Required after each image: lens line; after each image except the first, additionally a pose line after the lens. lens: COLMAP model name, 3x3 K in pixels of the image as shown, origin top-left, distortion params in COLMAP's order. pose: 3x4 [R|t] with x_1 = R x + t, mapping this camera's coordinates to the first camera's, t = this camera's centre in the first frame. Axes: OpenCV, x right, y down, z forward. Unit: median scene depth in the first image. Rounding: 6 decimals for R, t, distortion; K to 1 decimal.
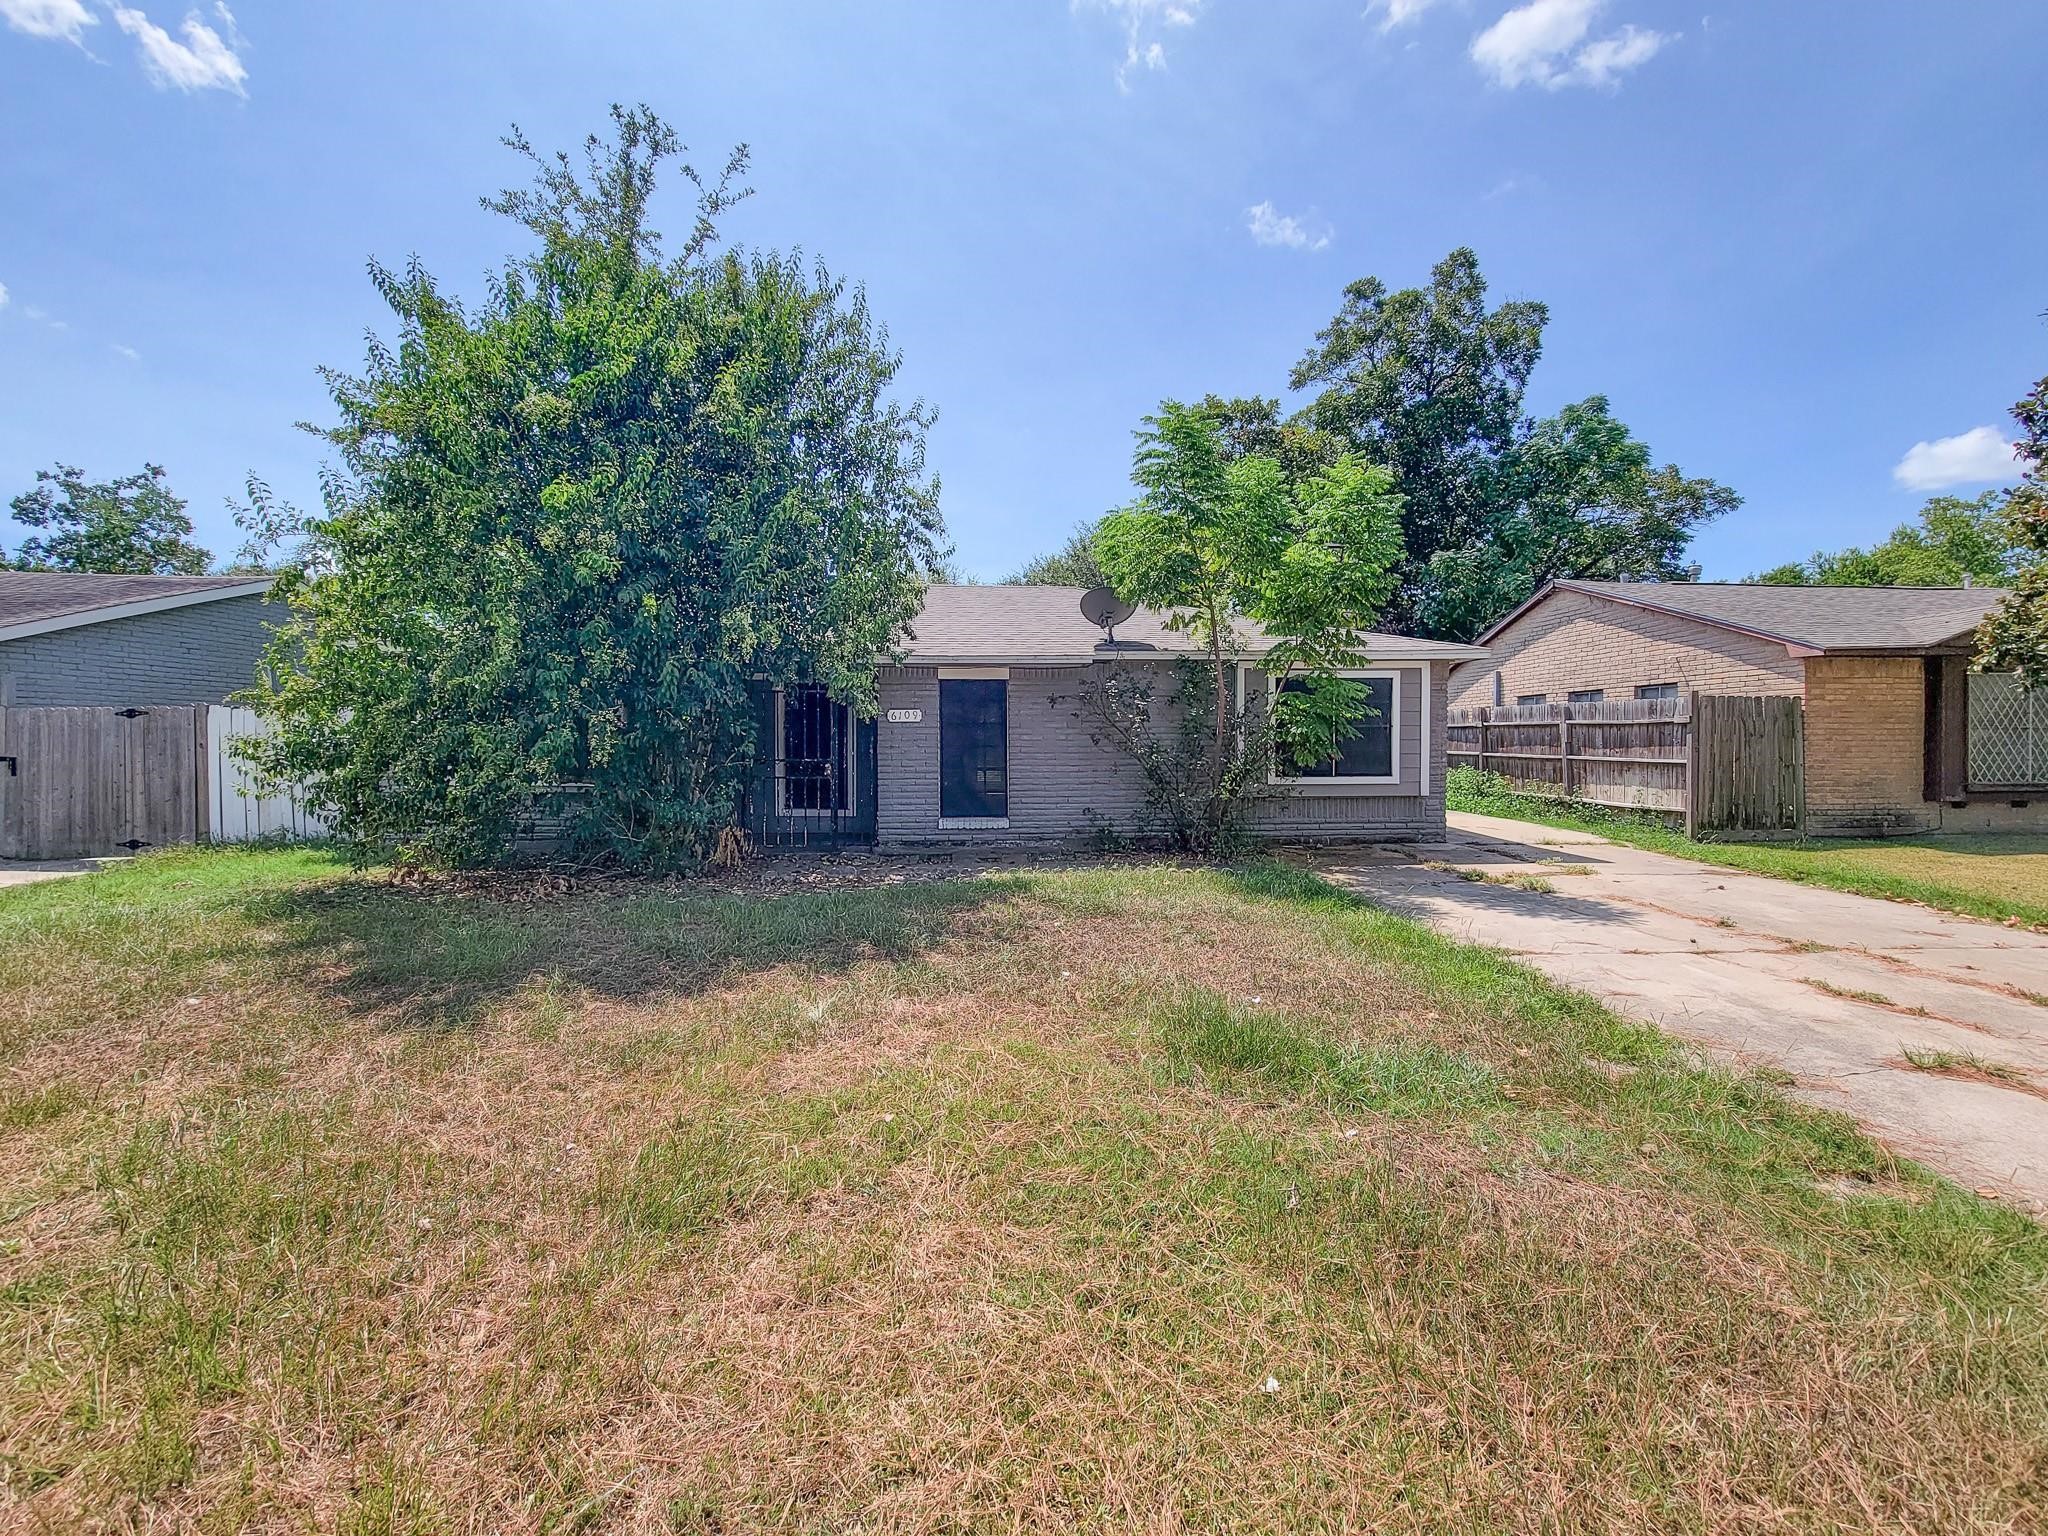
lens RADIAL K [[824.4, 0, 1045.0], [0, 824.4, 747.4], [0, 0, 1]] dist [-0.000476, -0.000120]
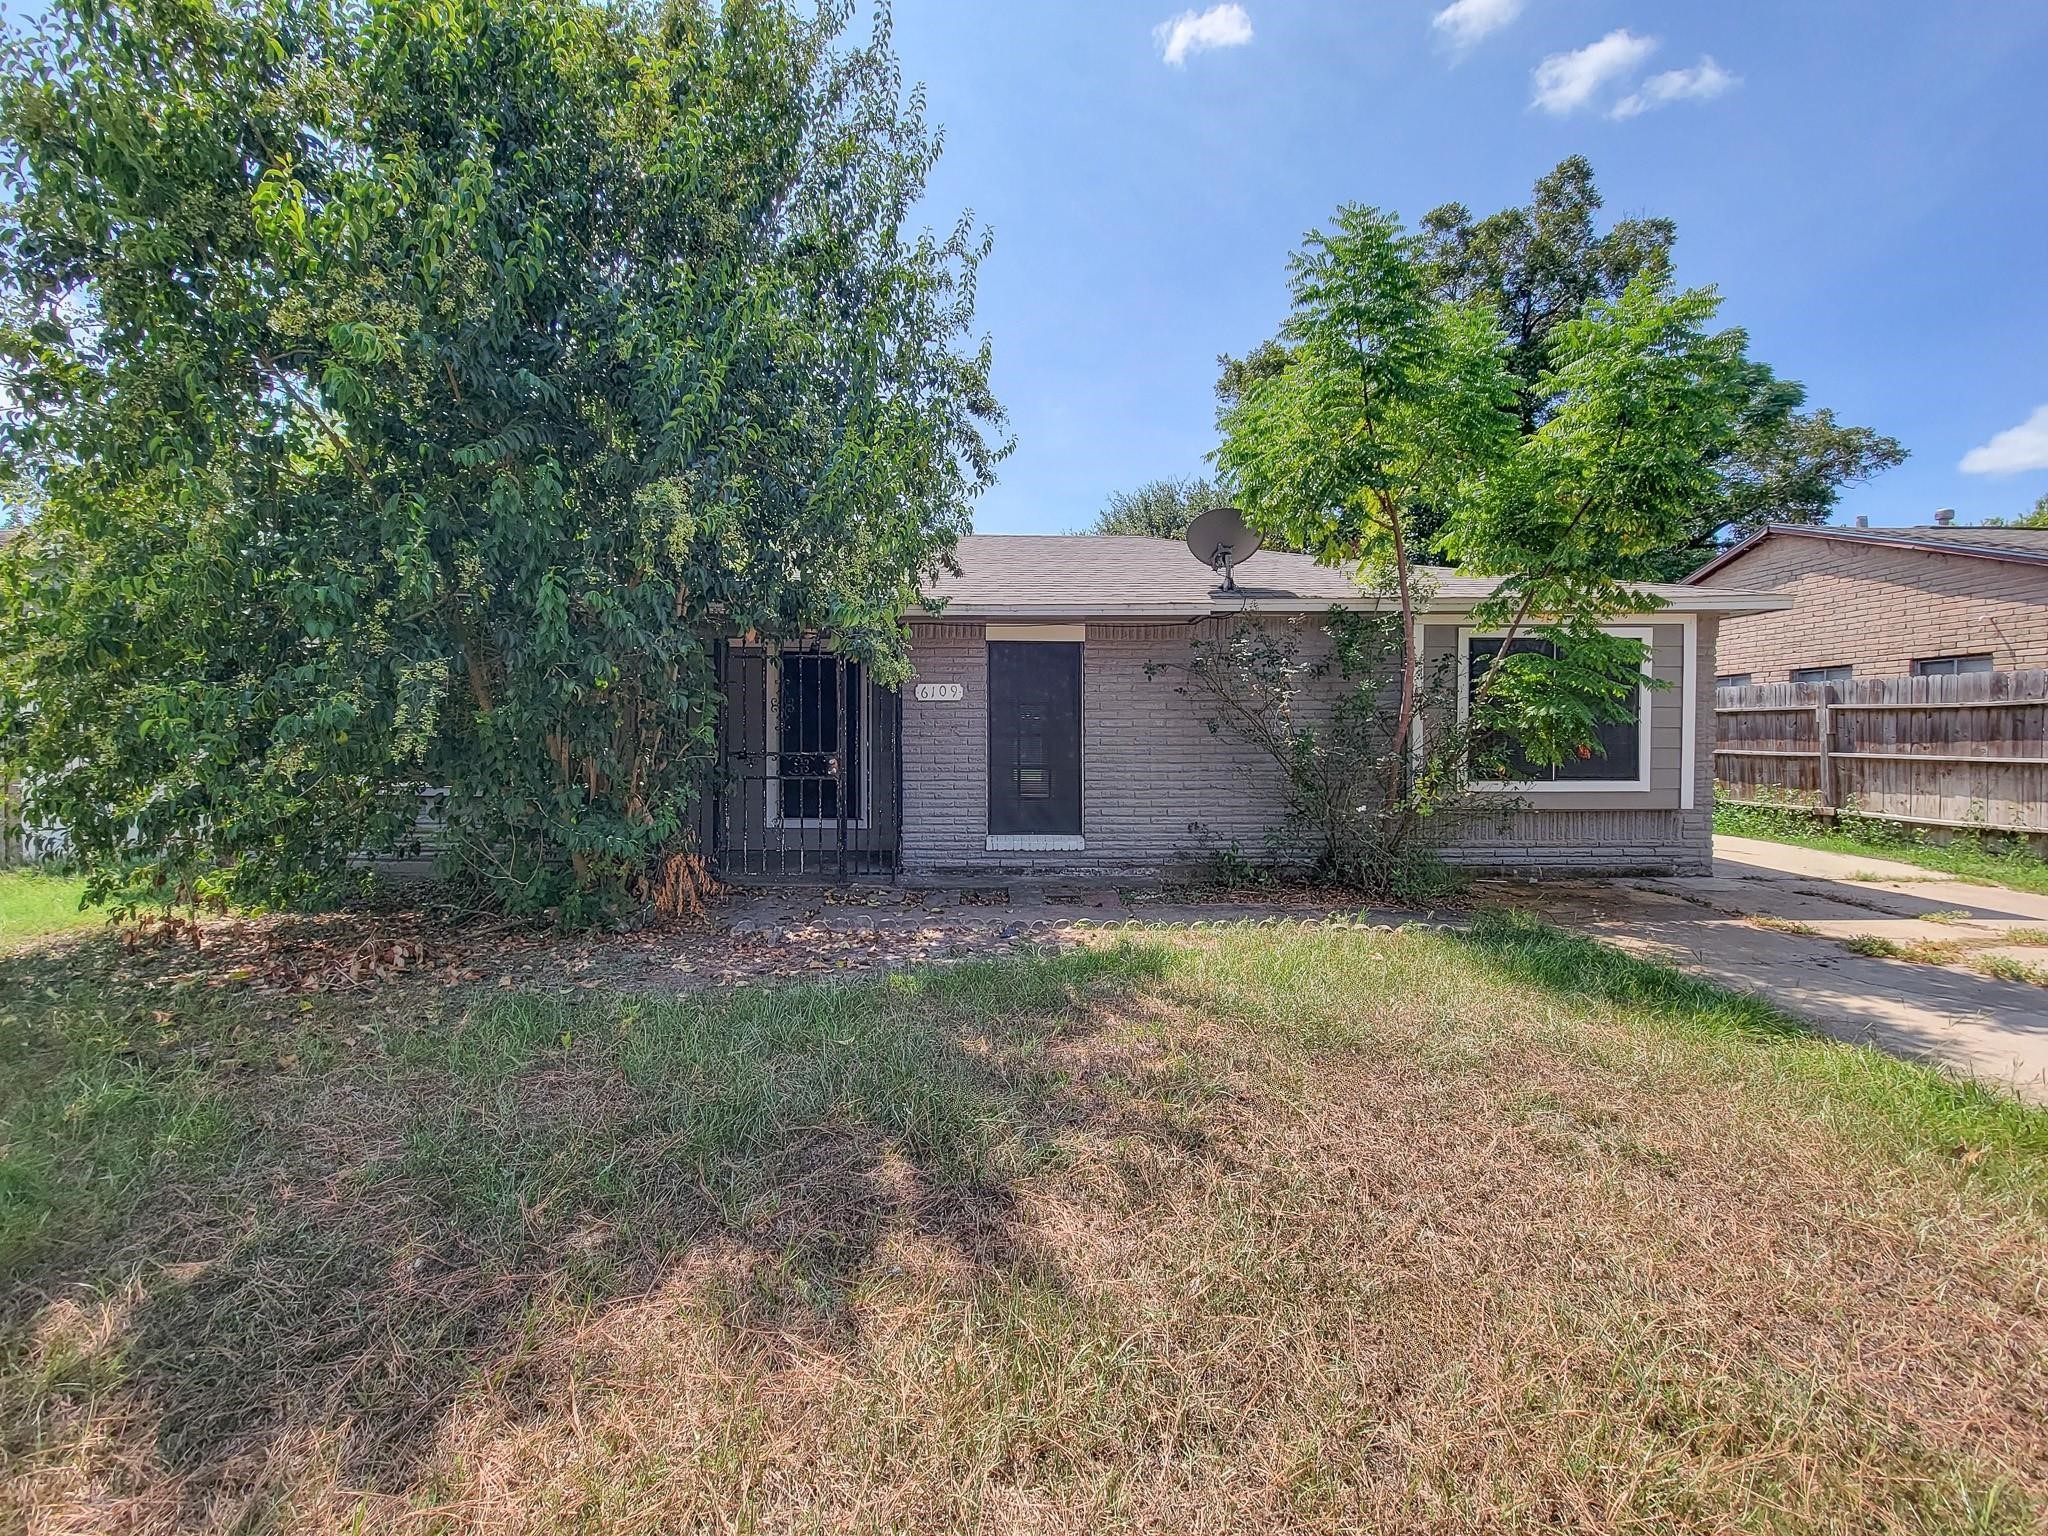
lens RADIAL K [[856.5, 0, 1021.8], [0, 856.5, 767.0], [0, 0, 1]] dist [-0.000163, -0.000606]
pose [[0.998877, 0.004978, -0.047122, -0.062891], [-0.003681, 0.999613, 0.027581, 0.005660], [0.047241, -0.027376, 0.998508, 0.259197]]
